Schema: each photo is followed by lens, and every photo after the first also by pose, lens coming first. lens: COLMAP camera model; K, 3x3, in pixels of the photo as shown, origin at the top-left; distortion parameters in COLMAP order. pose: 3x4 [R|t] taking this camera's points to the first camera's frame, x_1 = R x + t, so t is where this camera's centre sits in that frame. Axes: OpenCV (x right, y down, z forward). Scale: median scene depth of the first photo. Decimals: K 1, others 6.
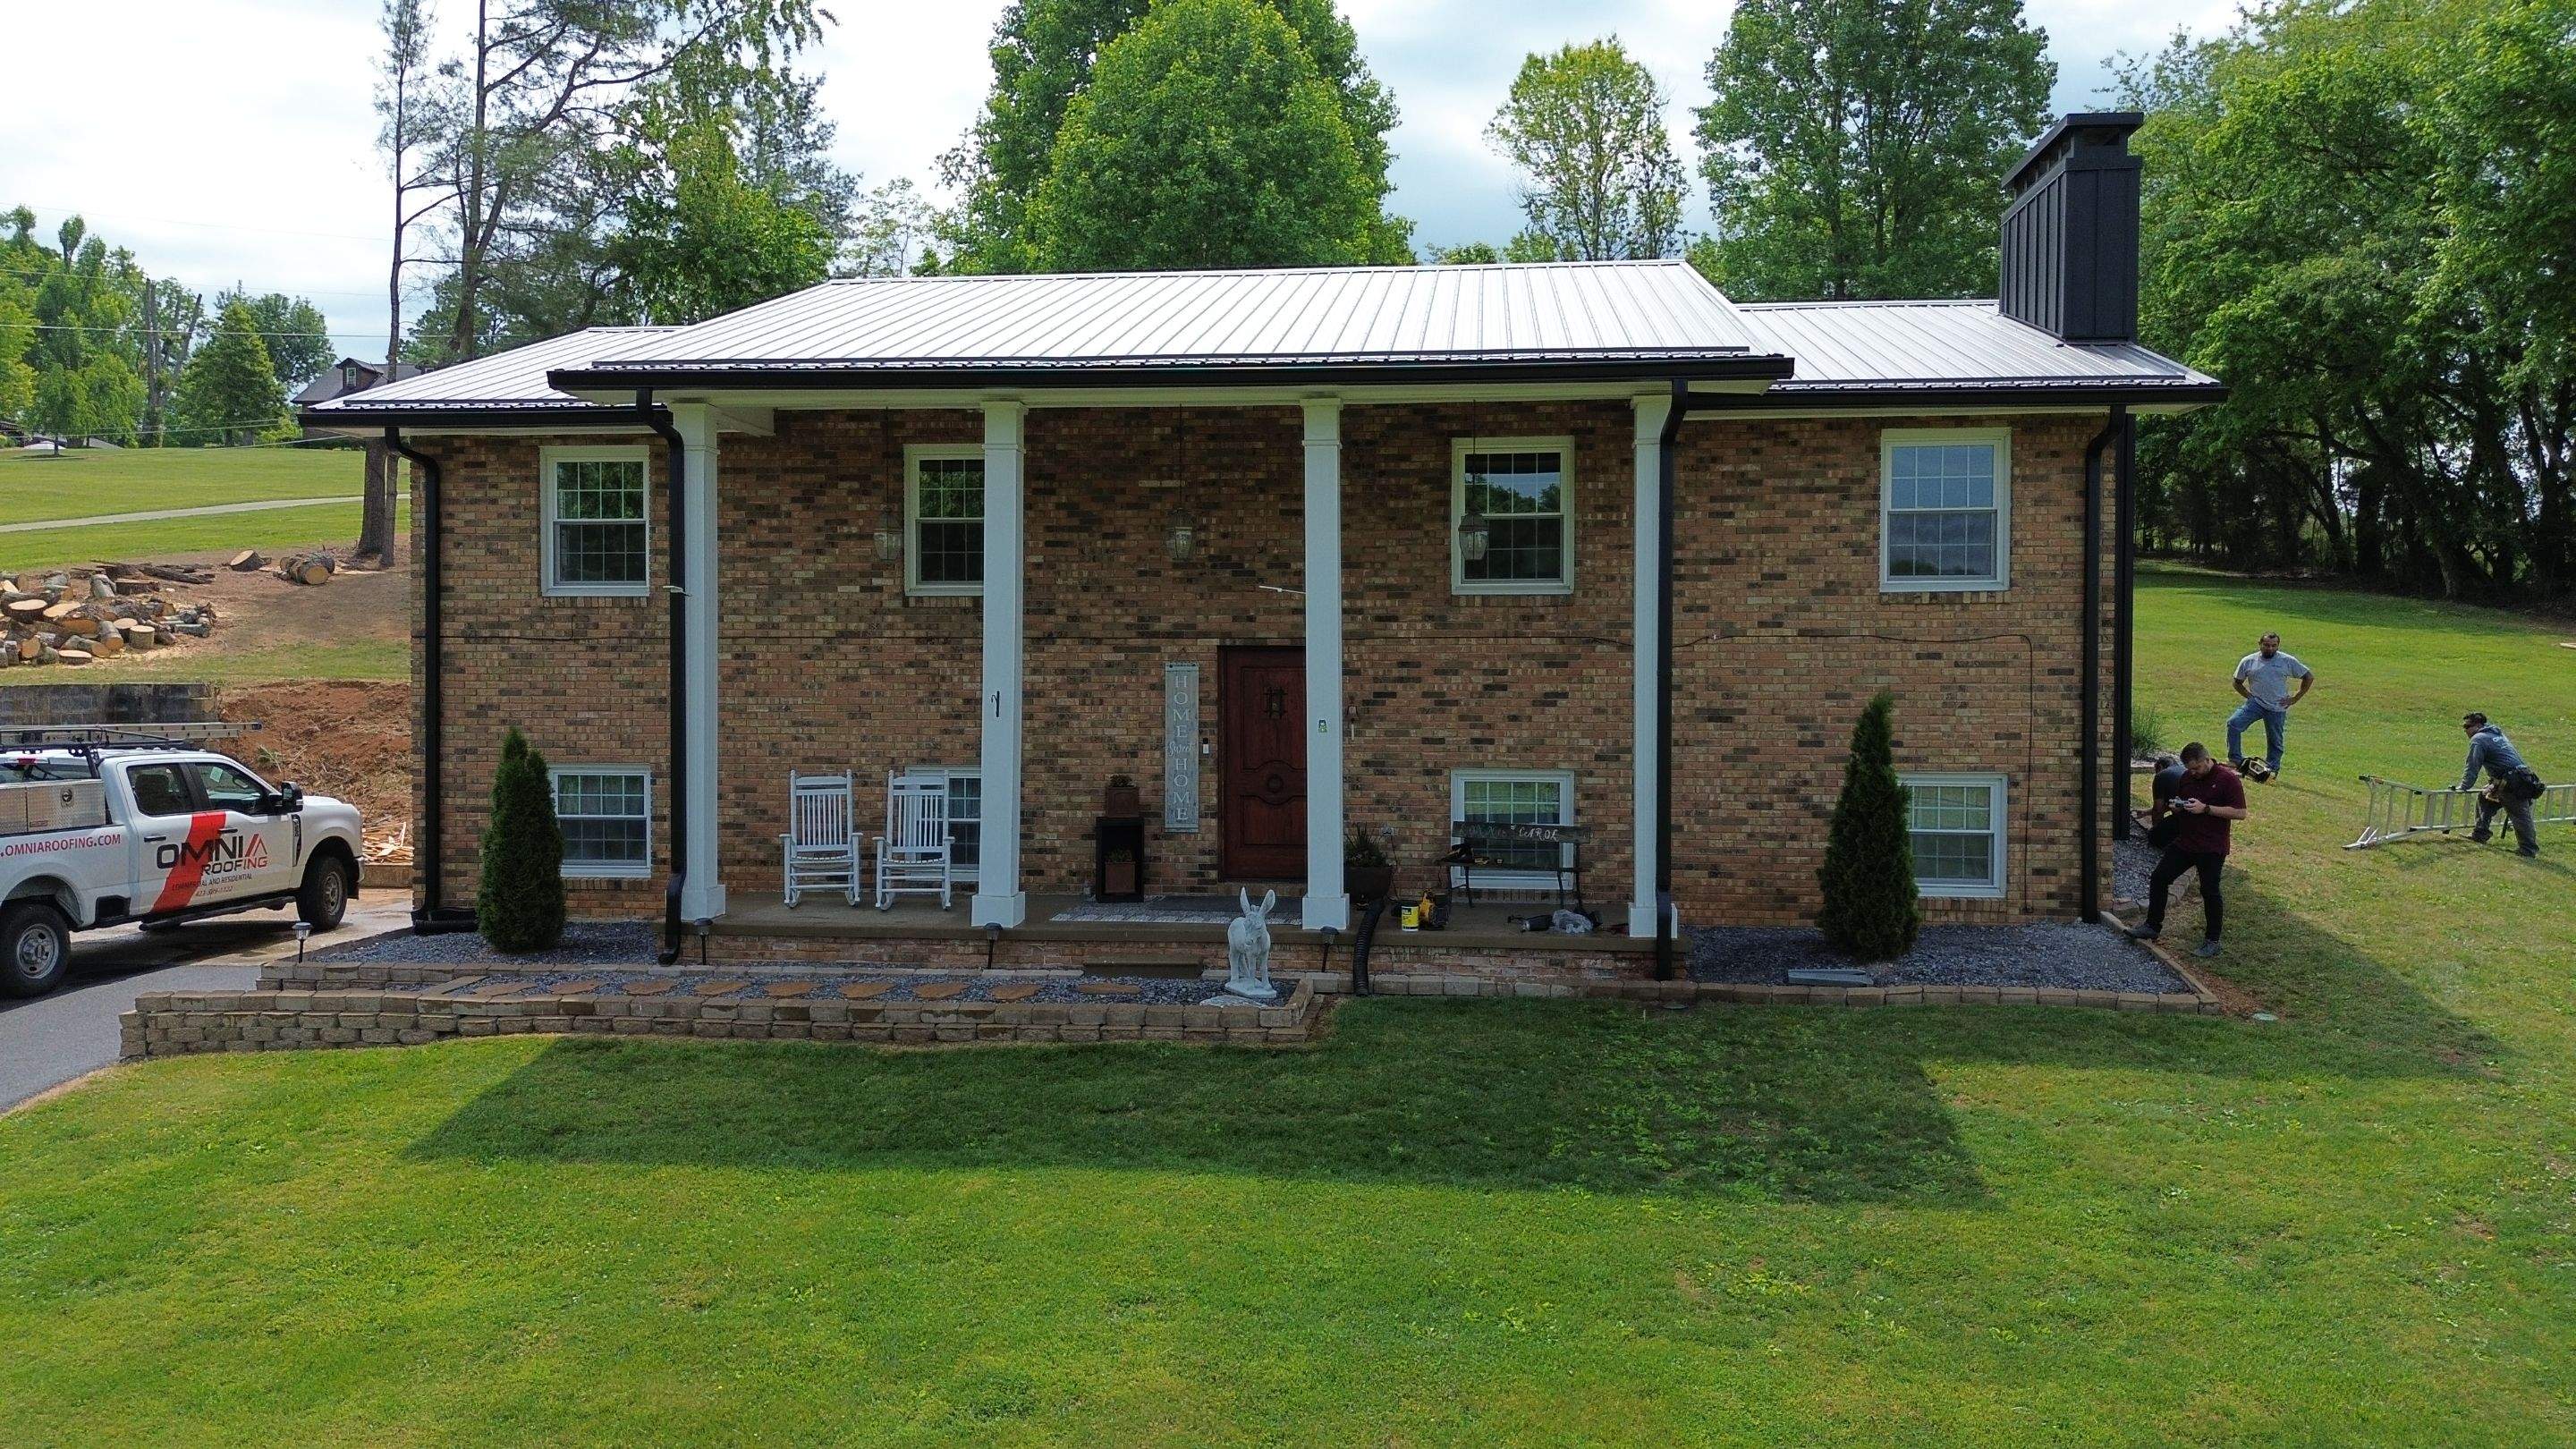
lens RADIAL K [[1832.2, 0, 1283.8], [0, 1832.2, 716.5], [0, 0, 1]] dist [0.075669, -0.078289]
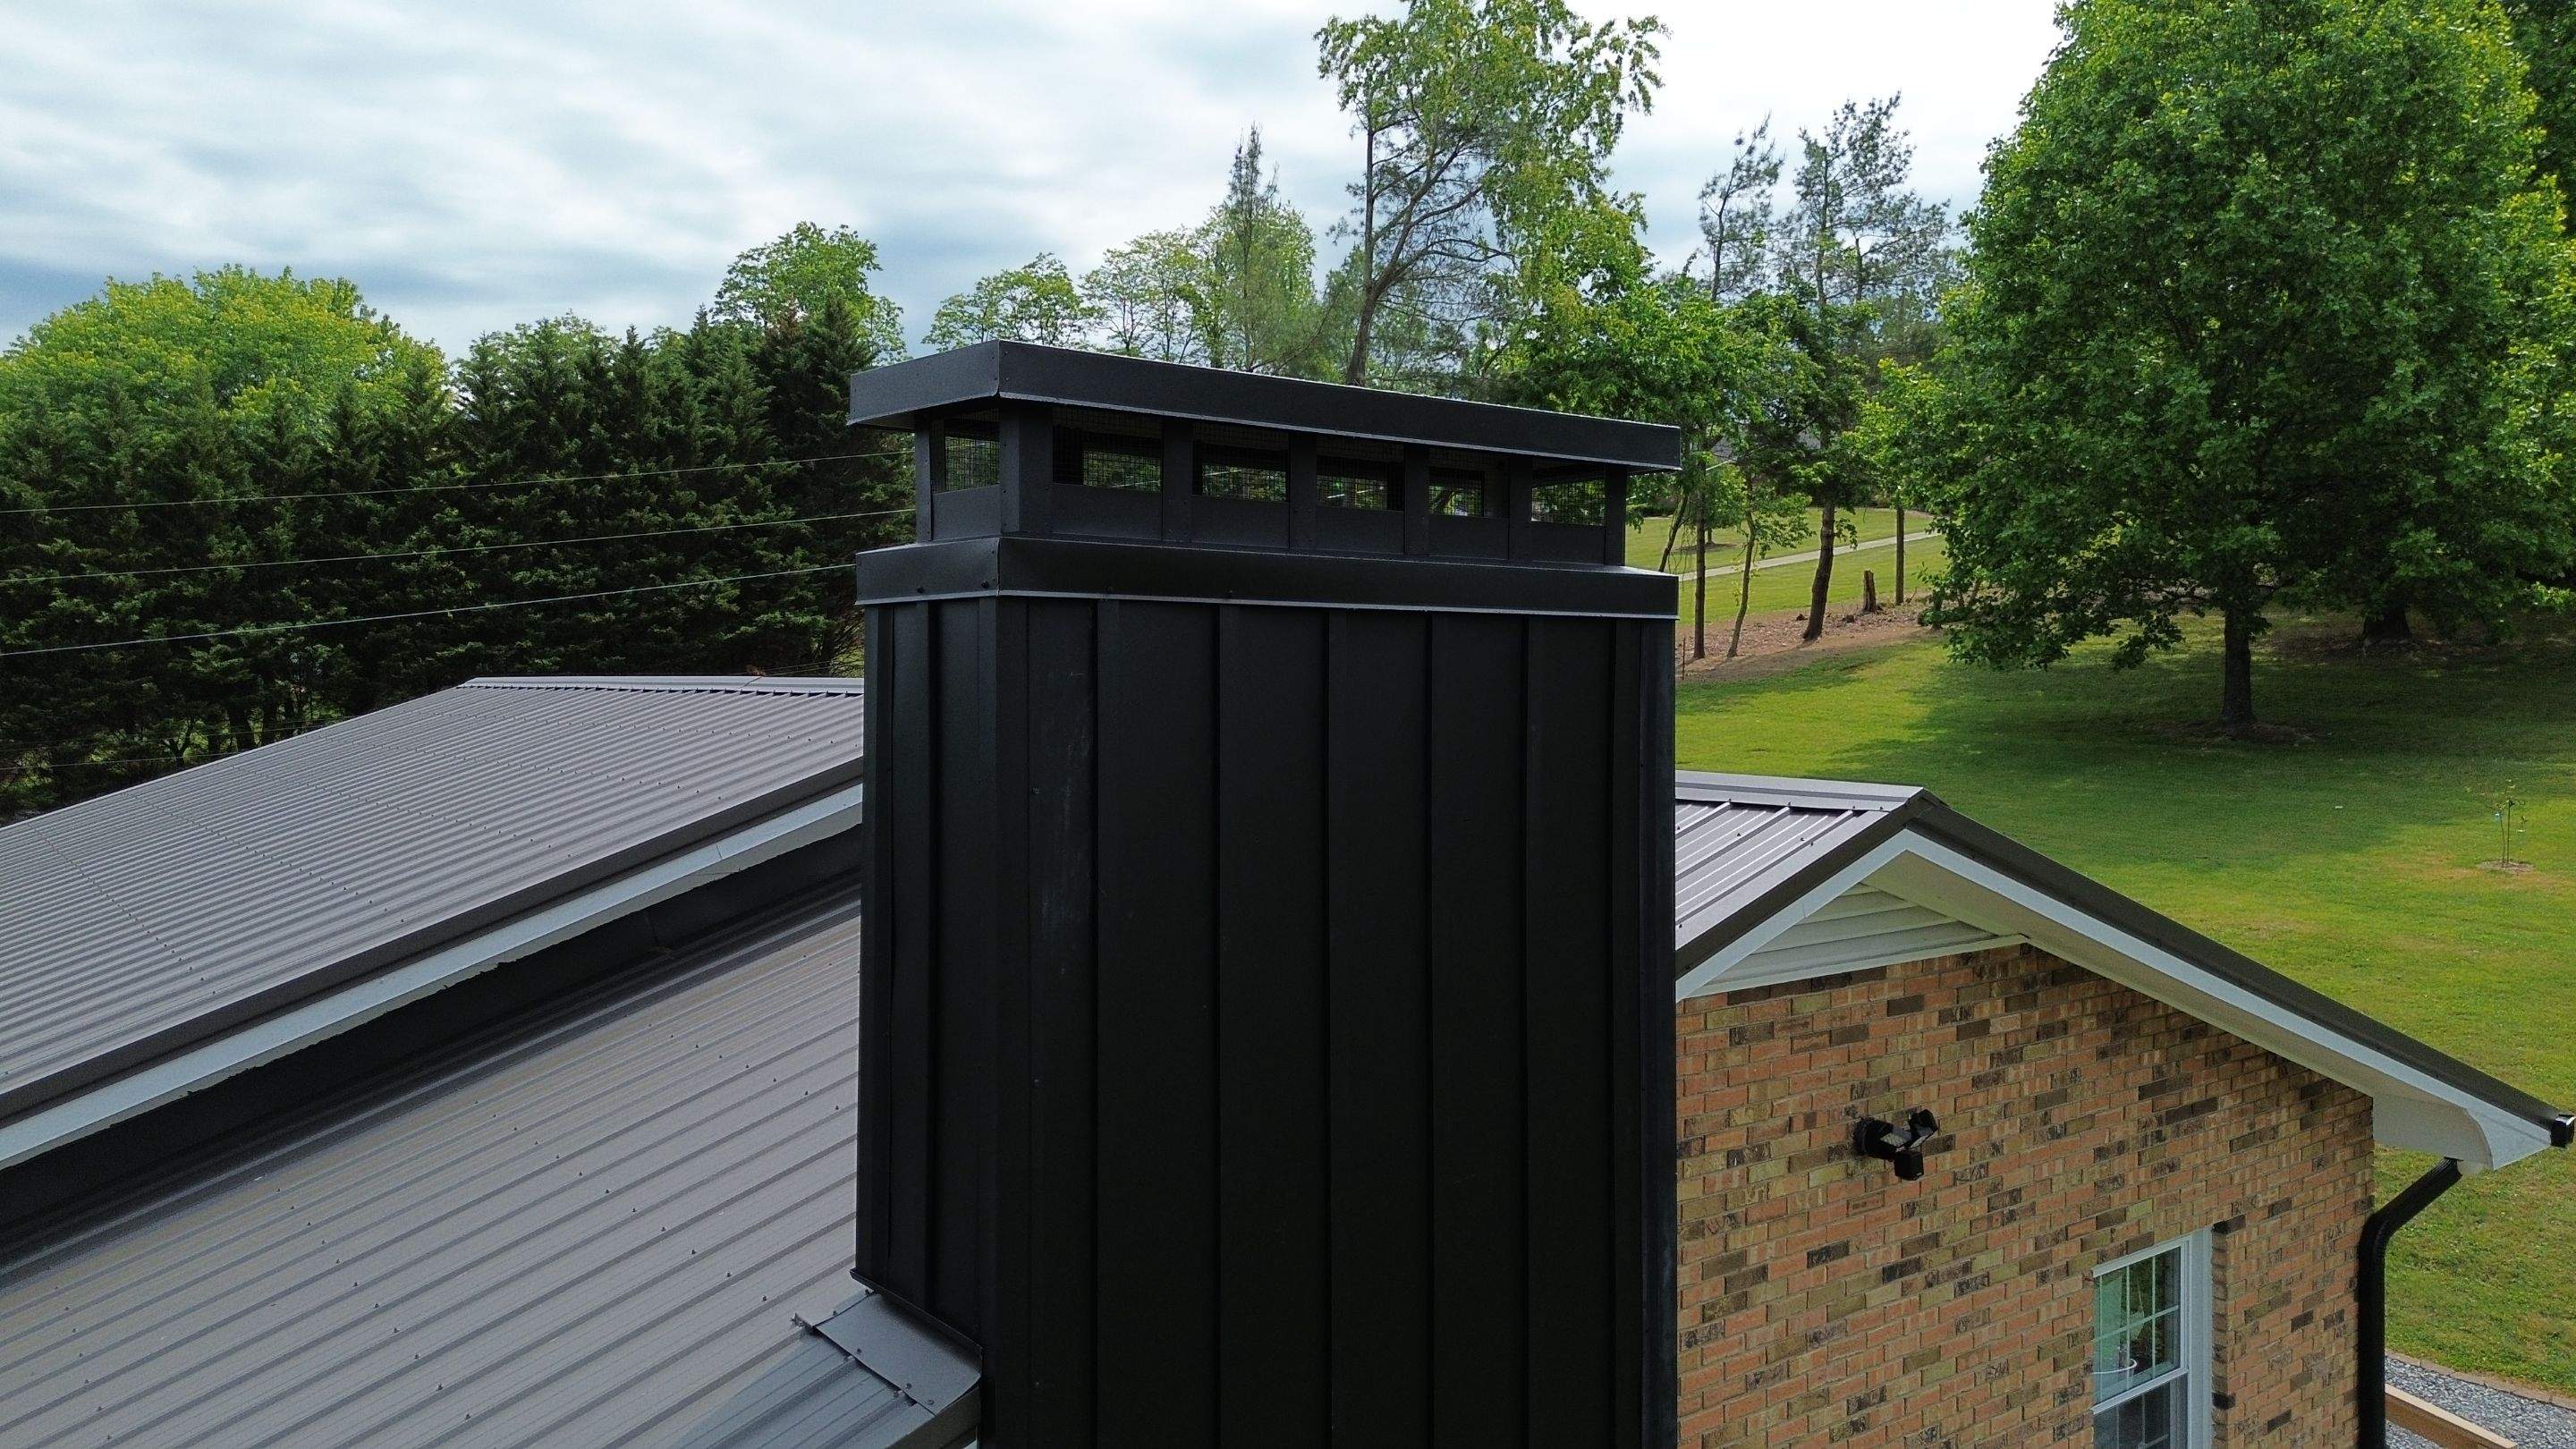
lens RADIAL K [[1832.2, 0, 1283.8], [0, 1832.2, 716.5], [0, 0, 1]] dist [0.075669, -0.078289]
pose [[0.697293, 0.013625, -0.716657, 0.627816], [-0.010197, 0.999907, 0.009089, -0.277274], [0.716714, 0.000970, 0.697367, 0.856009]]
